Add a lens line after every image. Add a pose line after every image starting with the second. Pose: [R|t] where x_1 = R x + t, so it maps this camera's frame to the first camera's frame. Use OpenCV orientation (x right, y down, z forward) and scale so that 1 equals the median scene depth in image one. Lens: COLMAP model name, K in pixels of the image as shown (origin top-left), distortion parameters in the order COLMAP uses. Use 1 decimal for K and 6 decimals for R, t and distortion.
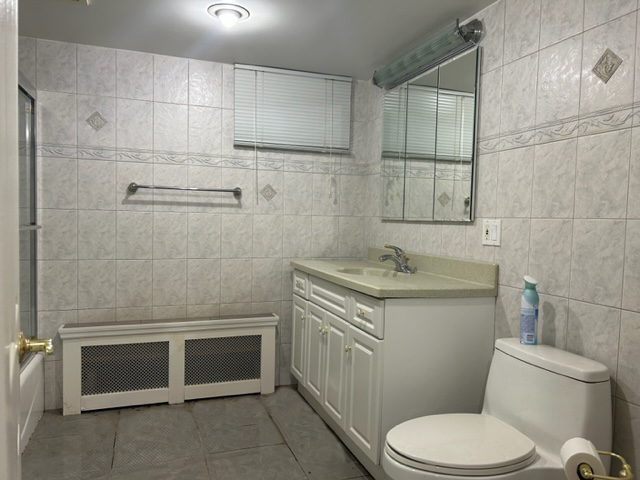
lens RADIAL K [[462.5, 0, 319.7], [0, 462.5, 241.9], [0, 0, 1]] dist [0.016869, -0.037059]
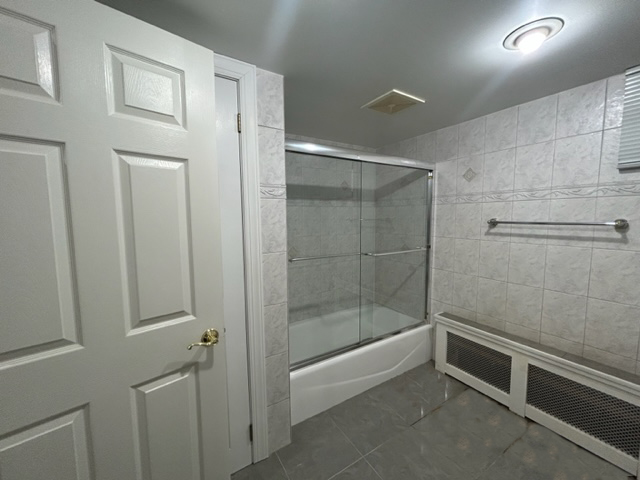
lens RADIAL K [[254.7, 0, 319.0], [0, 254.7, 237.4], [0, 0, 1]] dist [-0.003729, -0.000266]
pose [[0.205639, 0.059006, -0.976847, 0.170521], [-0.028851, 0.998112, 0.054217, -0.099973], [0.978202, 0.017034, 0.206954, 0.394288]]
